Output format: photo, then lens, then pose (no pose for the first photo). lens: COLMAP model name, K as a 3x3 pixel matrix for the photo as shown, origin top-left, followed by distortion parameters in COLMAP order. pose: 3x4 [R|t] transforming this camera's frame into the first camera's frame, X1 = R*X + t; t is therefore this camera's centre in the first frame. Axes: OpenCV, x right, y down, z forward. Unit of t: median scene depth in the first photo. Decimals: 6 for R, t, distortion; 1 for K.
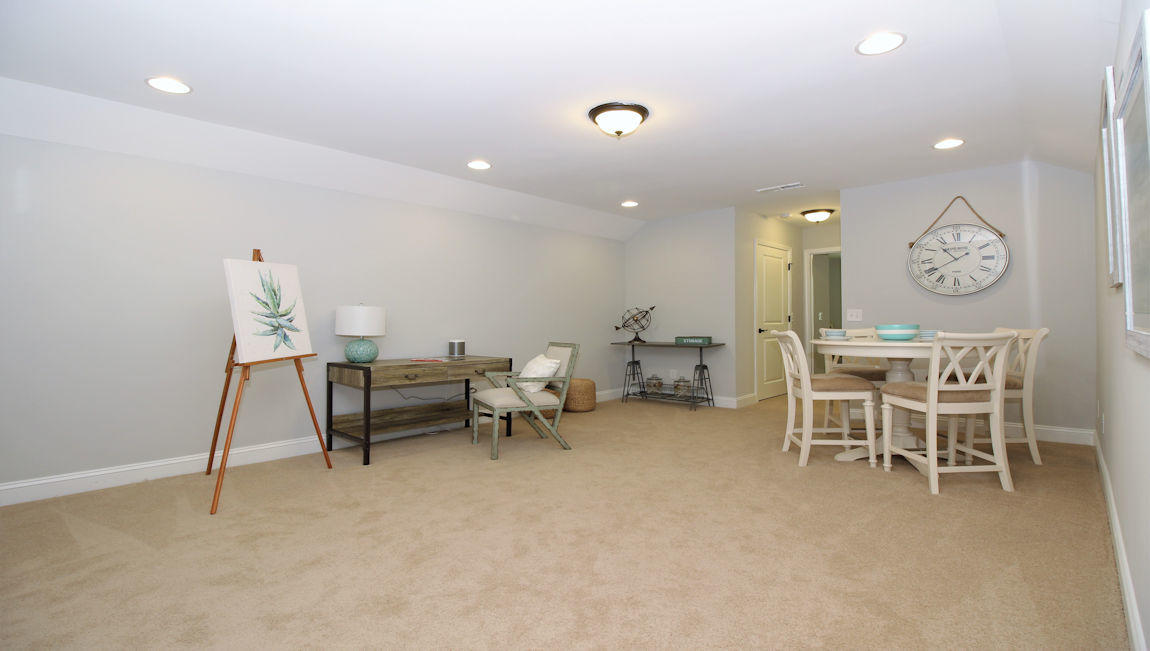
lens RADIAL K [[528.5, 0, 576.9], [0, 528.5, 322.0], [0, 0, 1]] dist [-0.000537, -0.013876]
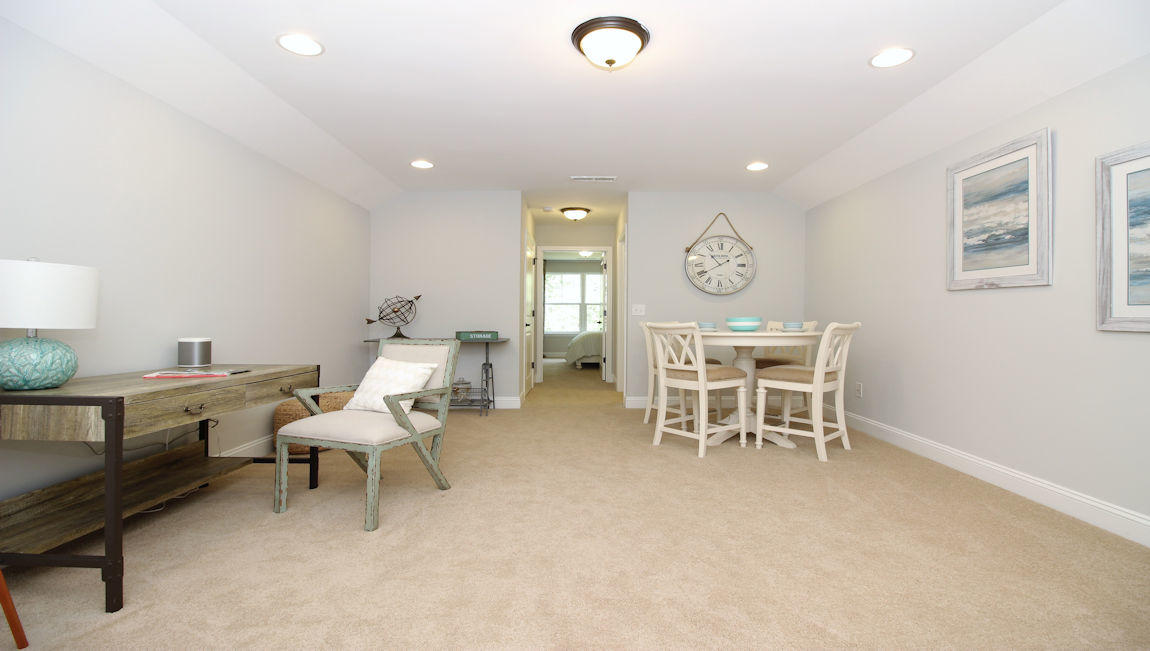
lens RADIAL K [[528.5, 0, 576.9], [0, 528.5, 322.0], [0, 0, 1]] dist [-0.000537, -0.013876]
pose [[0.738010, 0.005919, 0.674763, -0.334609], [-0.008482, 0.999964, 0.000505, 0.013805], [-0.674736, -0.006096, 0.738034, 0.328032]]
